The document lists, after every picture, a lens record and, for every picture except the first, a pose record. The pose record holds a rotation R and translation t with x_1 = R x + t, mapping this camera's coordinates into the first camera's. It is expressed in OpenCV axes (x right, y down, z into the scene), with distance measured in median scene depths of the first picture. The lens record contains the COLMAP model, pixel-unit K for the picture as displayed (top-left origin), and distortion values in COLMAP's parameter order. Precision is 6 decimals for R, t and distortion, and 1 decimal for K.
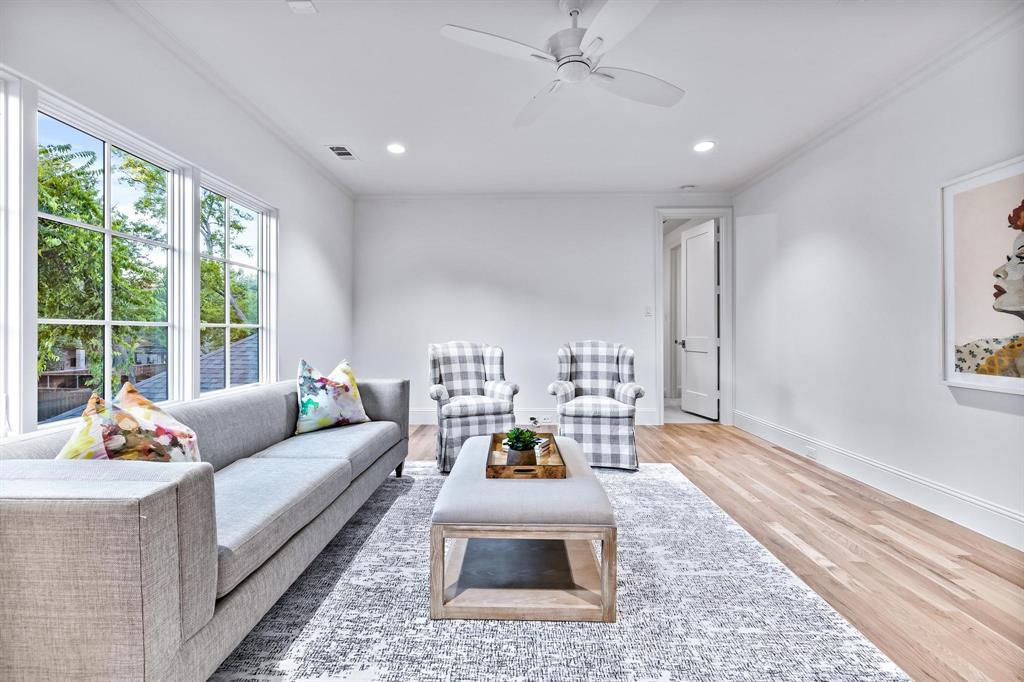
lens RADIAL K [[433.1, 0, 510.5], [0, 433.1, 334.4], [0, 0, 1]] dist [0.007268, -0.000831]
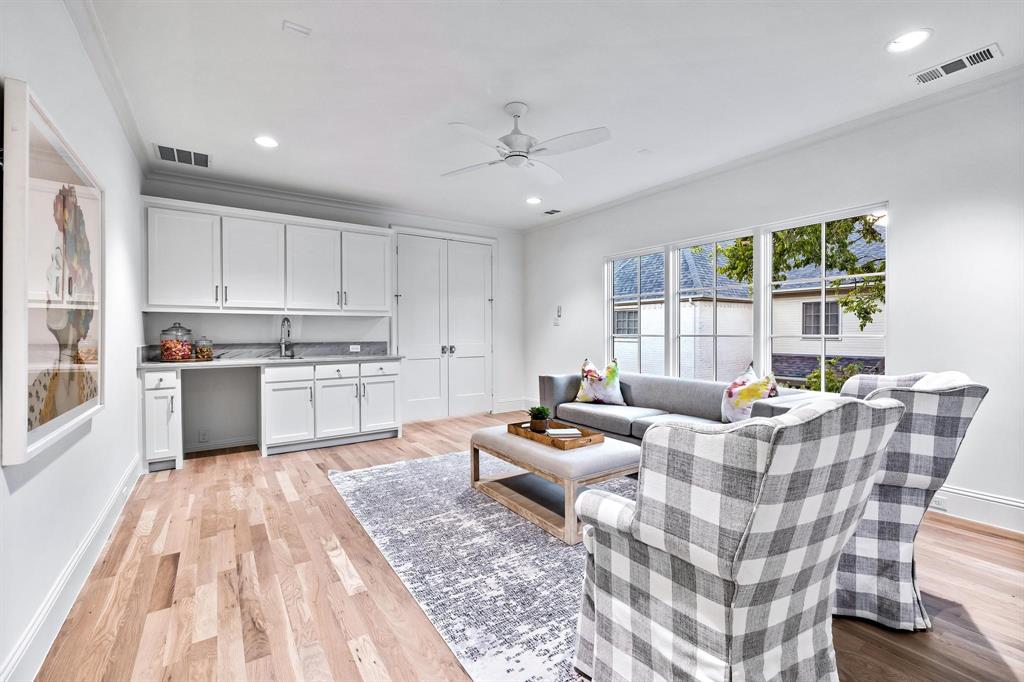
lens RADIAL K [[433.1, 0, 511.1], [0, 433.1, 336.9], [0, 0, 1]] dist [0.007268, -0.000831]
pose [[-0.815333, 0.007760, -0.578941, 0.977587], [0.000105, 0.999912, 0.013256, -0.053506], [0.578993, 0.010747, -0.815262, 2.135144]]
